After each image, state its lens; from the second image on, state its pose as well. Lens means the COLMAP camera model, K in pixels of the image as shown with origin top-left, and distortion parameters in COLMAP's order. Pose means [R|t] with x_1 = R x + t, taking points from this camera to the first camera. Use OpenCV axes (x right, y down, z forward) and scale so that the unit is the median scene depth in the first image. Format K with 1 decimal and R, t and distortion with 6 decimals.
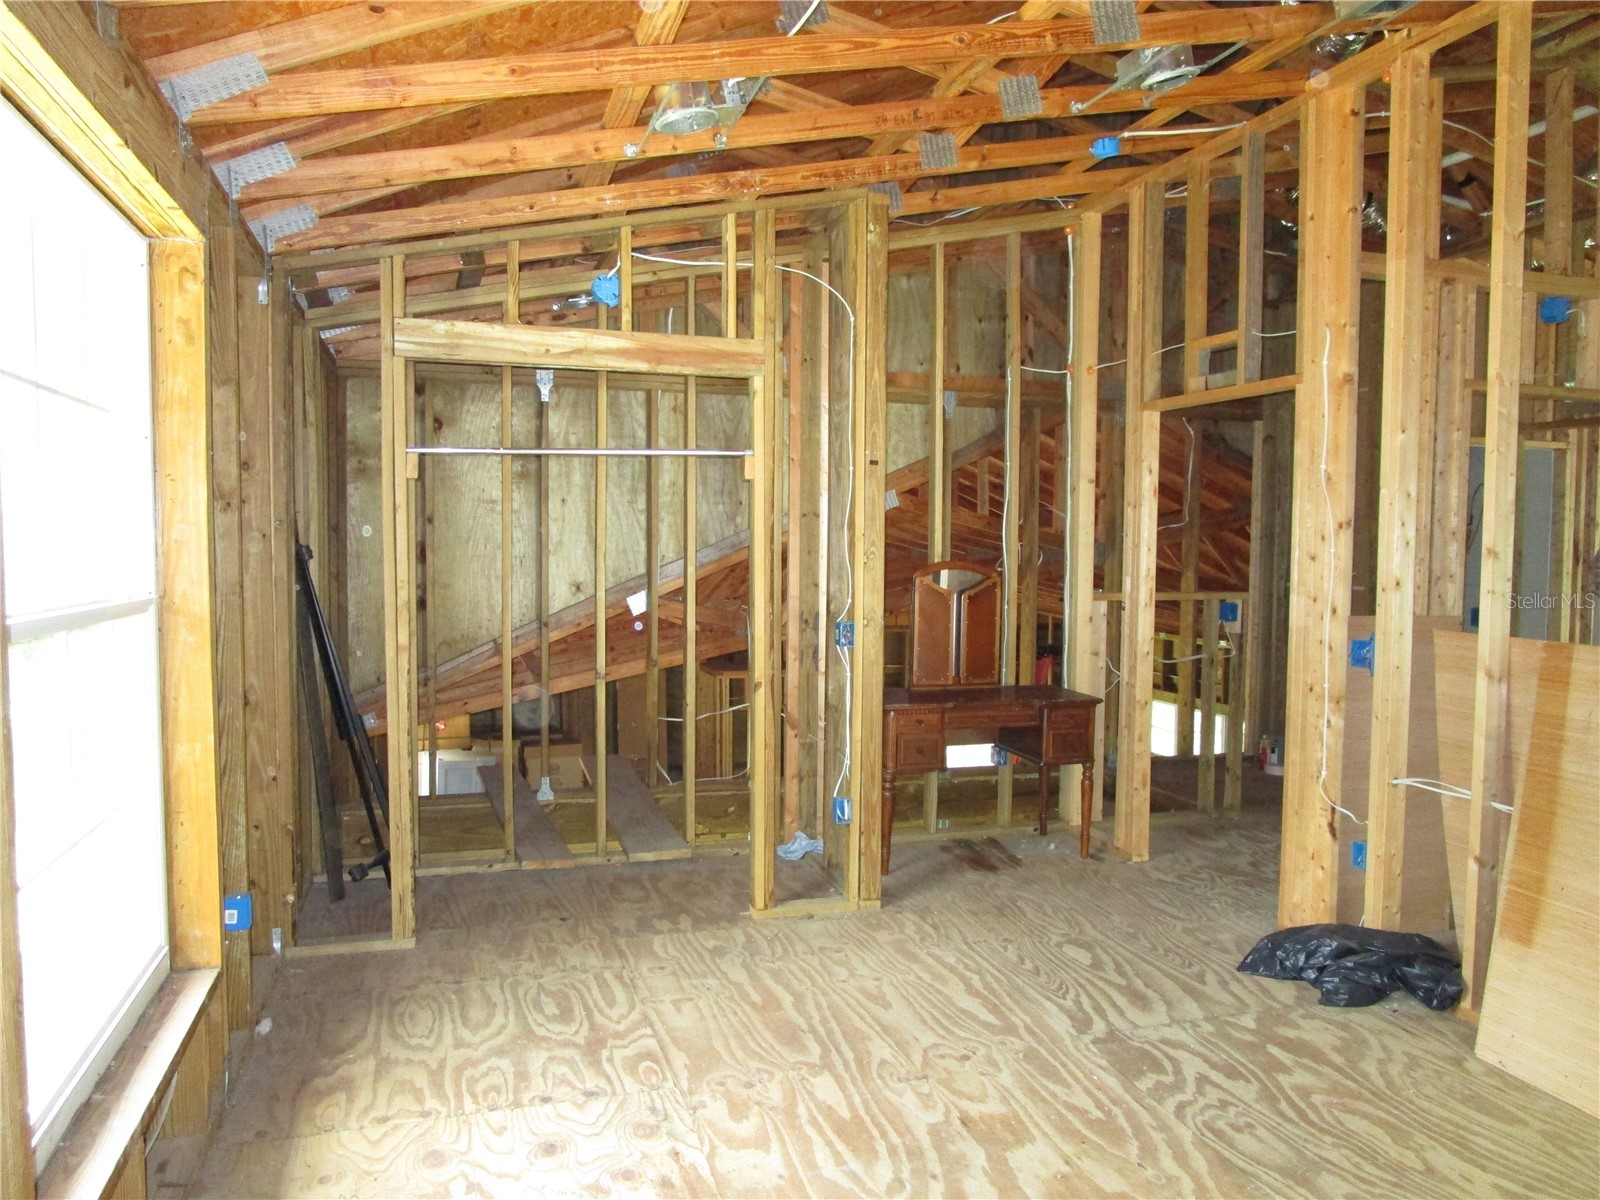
lens RADIAL K [[1138.0, 0, 792.2], [0, 1138.0, 599.9], [0, 0, 1]] dist [-0.027544, 0.007864]
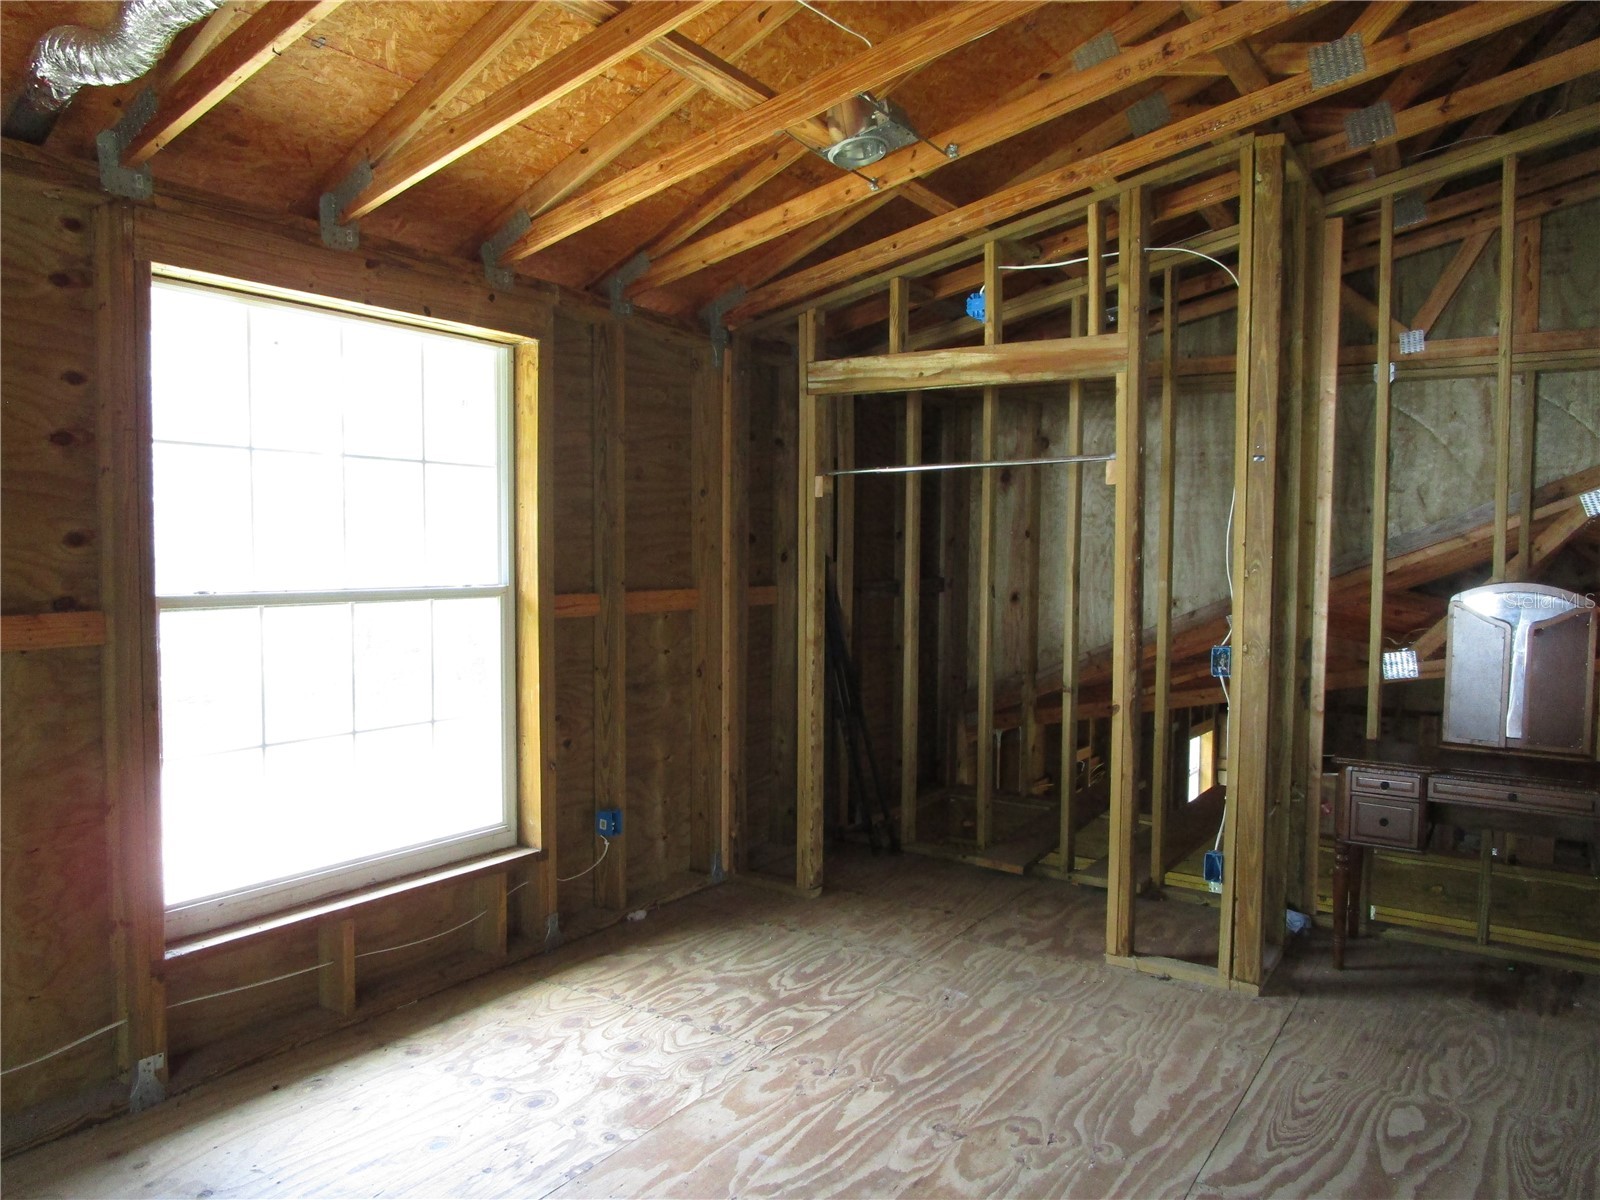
lens RADIAL K [[1138.0, 0, 788.7], [0, 1138.0, 605.4], [0, 0, 1]] dist [-0.027544, 0.007864]
pose [[0.631282, 0.036701, -0.774685, 0.610595], [-0.044692, 0.998941, 0.010906, -0.008264], [0.774265, 0.027737, 0.632254, 0.257106]]
